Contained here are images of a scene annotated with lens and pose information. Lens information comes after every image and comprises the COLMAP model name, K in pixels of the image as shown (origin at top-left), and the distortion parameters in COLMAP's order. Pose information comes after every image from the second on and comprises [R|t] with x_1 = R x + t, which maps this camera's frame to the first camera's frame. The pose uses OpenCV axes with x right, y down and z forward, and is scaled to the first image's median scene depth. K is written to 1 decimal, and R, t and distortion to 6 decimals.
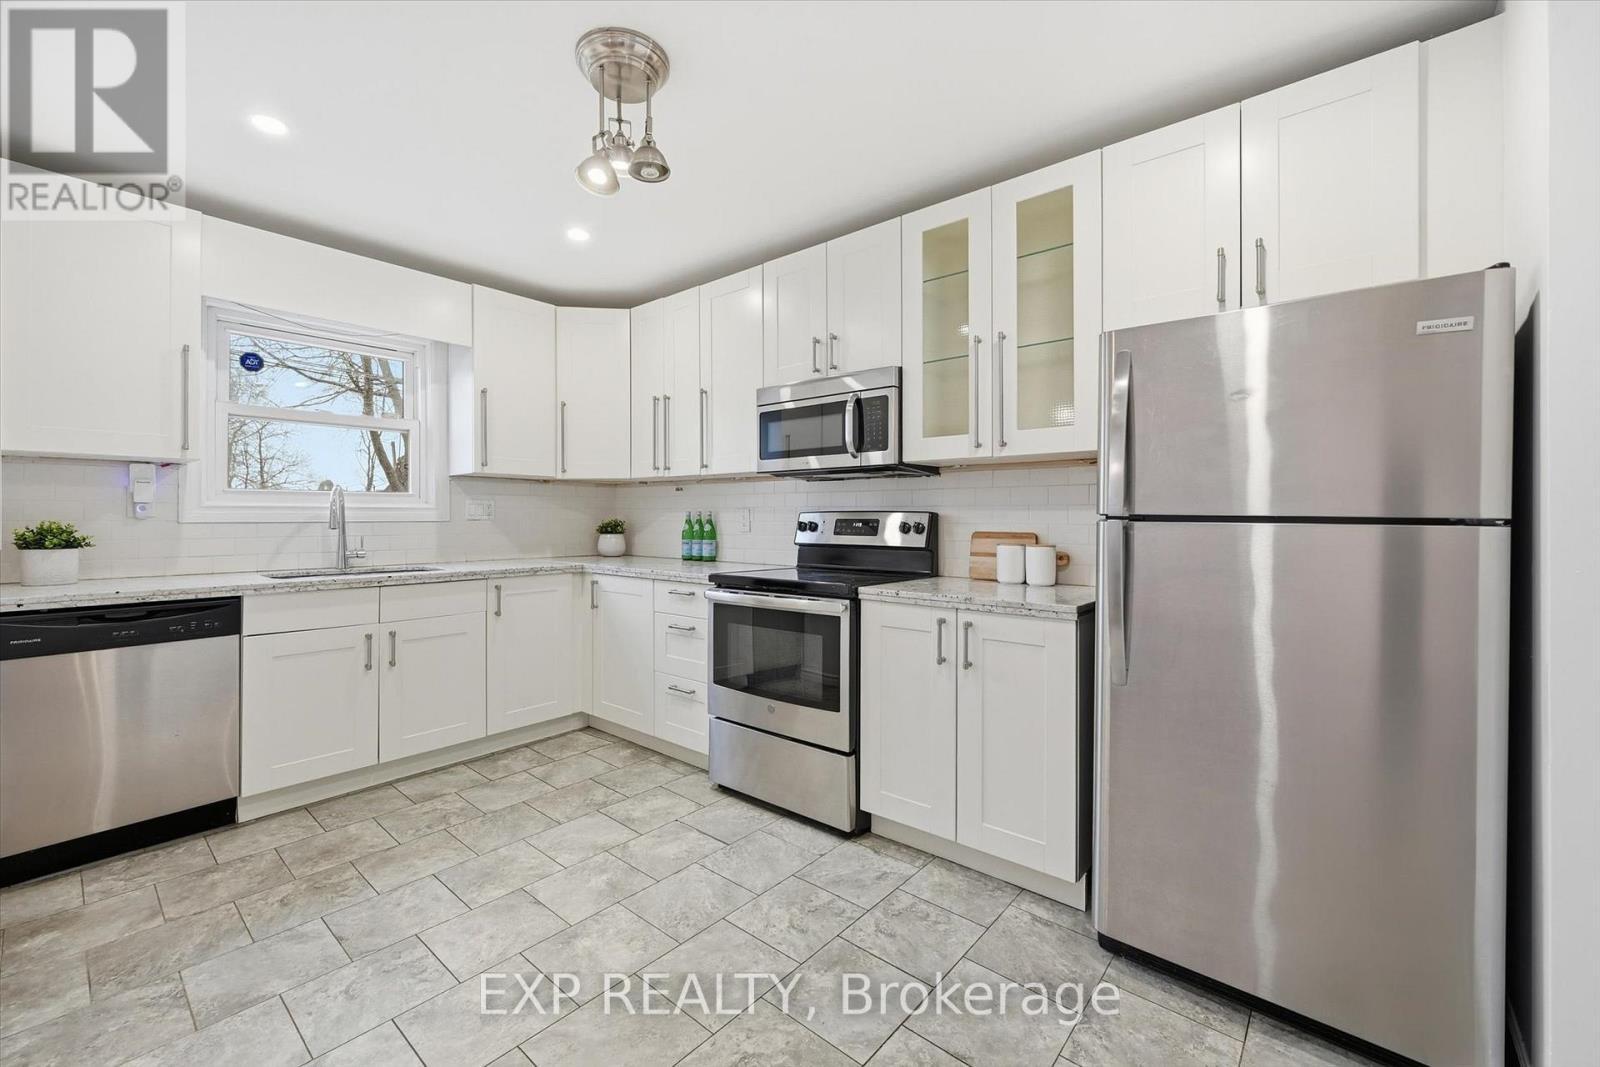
lens RADIAL K [[655.4, 0, 803.5], [0, 655.4, 514.0], [0, 0, 1]] dist [0.000143, -0.000061]
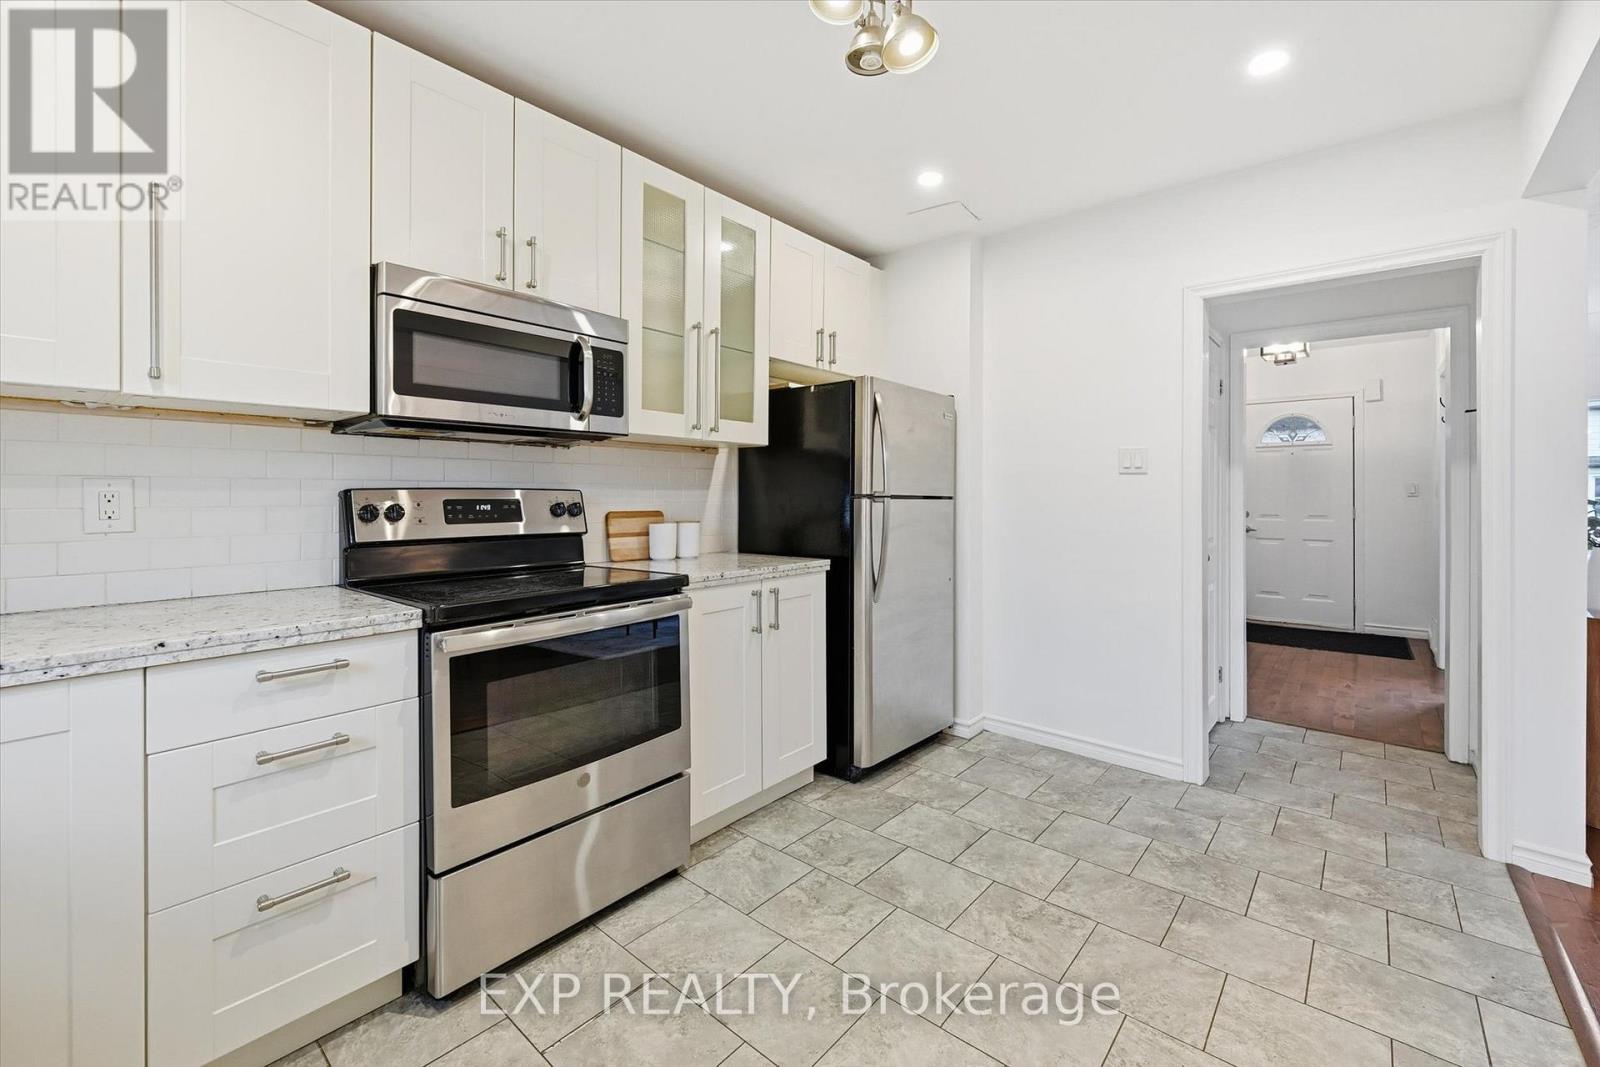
lens RADIAL K [[675.5, 0, 802.1], [0, 675.5, 494.1], [0, 0, 1]] dist [0.001103, 0.000444]
pose [[-0.005801, -0.001114, 0.999983, -0.653573], [-0.005796, 0.999983, 0.001081, -0.000856], [-0.999966, -0.005790, -0.005807, 0.678544]]
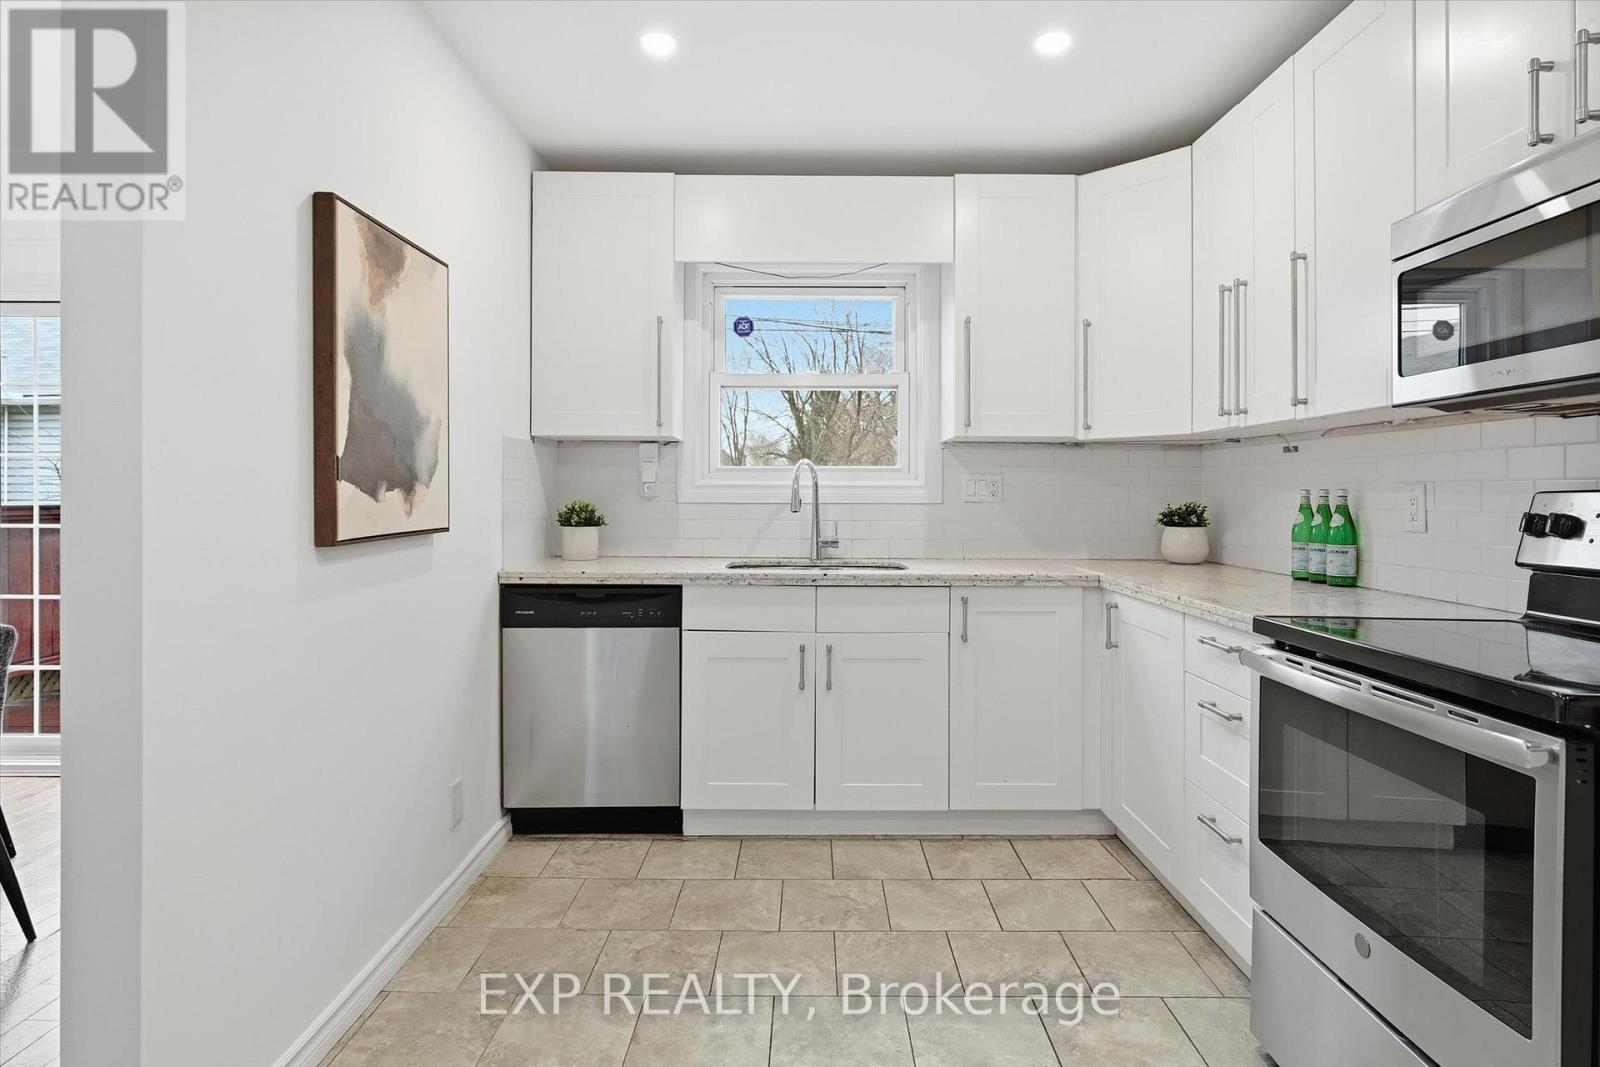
lens RADIAL K [[857.8, 0, 798.7], [0, 857.8, 494.3], [0, 0, 1]] dist [-0.005263, -0.001084]
pose [[0.644910, 0.002056, -0.764255, 0.122428], [-0.000640, 0.999997, 0.002150, -0.001910], [0.764258, -0.000897, 0.644910, 0.303842]]
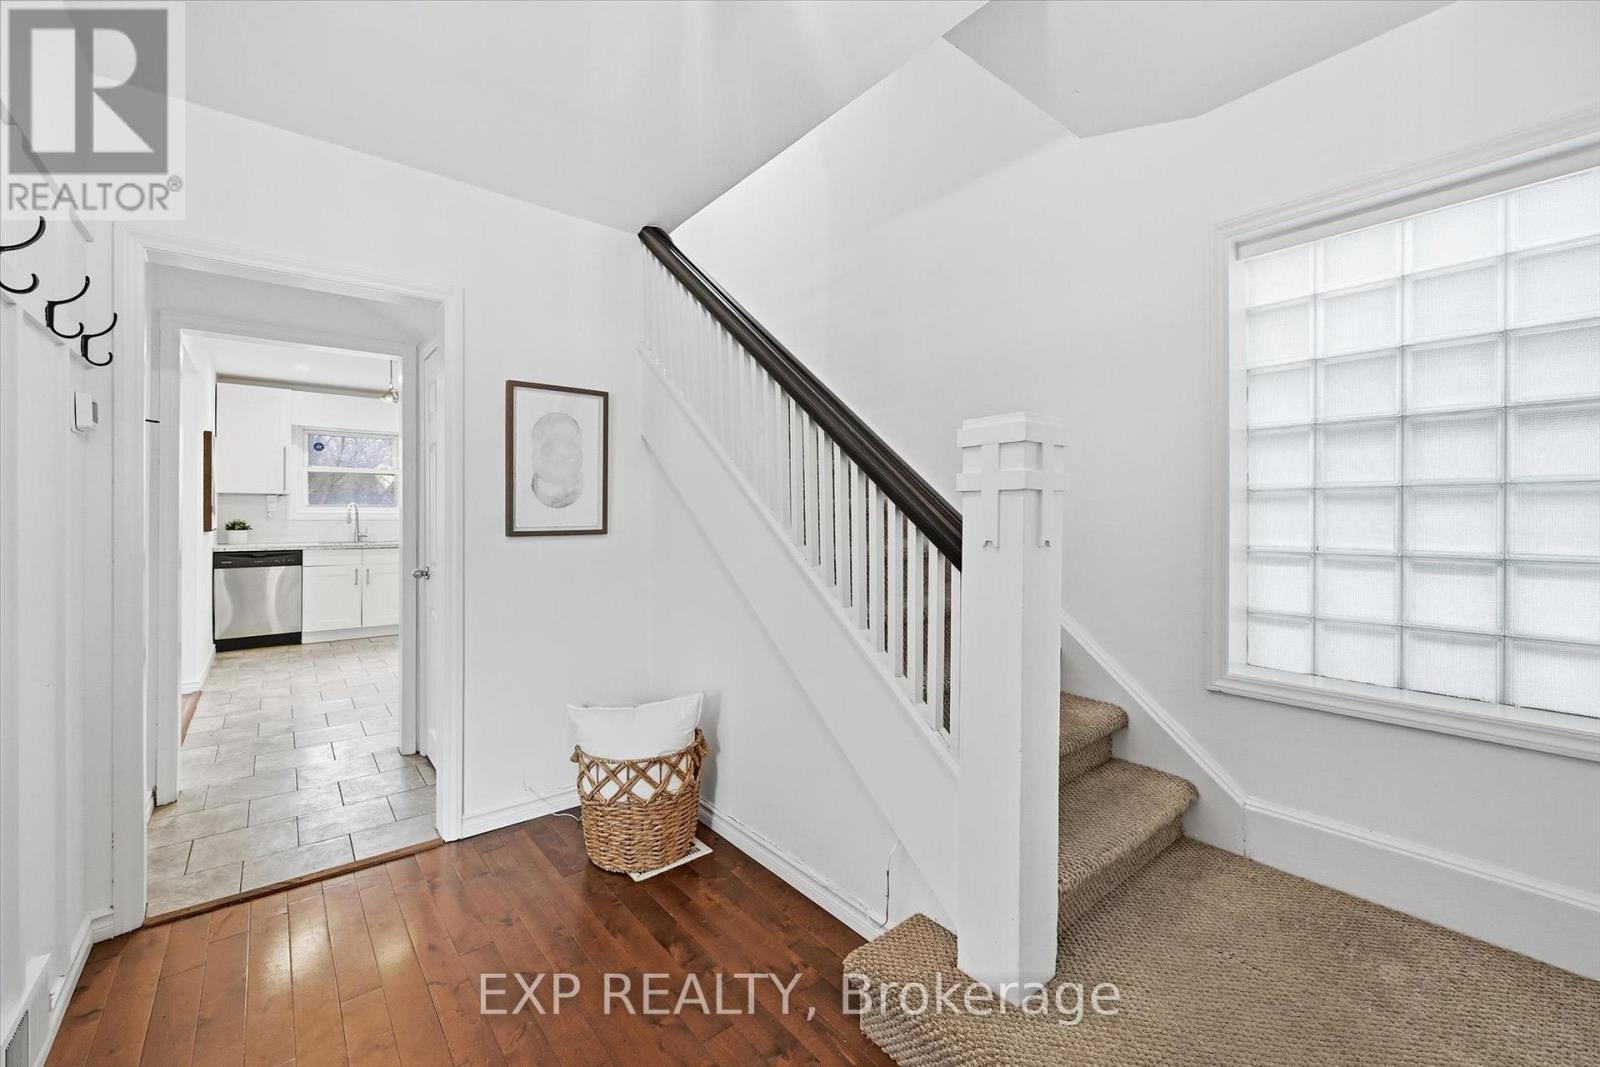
lens RADIAL K [[655.4, 0, 803.5], [0, 655.4, 514.0], [0, 0, 1]] dist [0.000143, -0.000061]
pose [[0.984389, 0.000869, -0.176007, 1.188314], [-0.000274, 0.999994, 0.003402, -0.015507], [0.176009, -0.003301, 0.984383, -0.908218]]
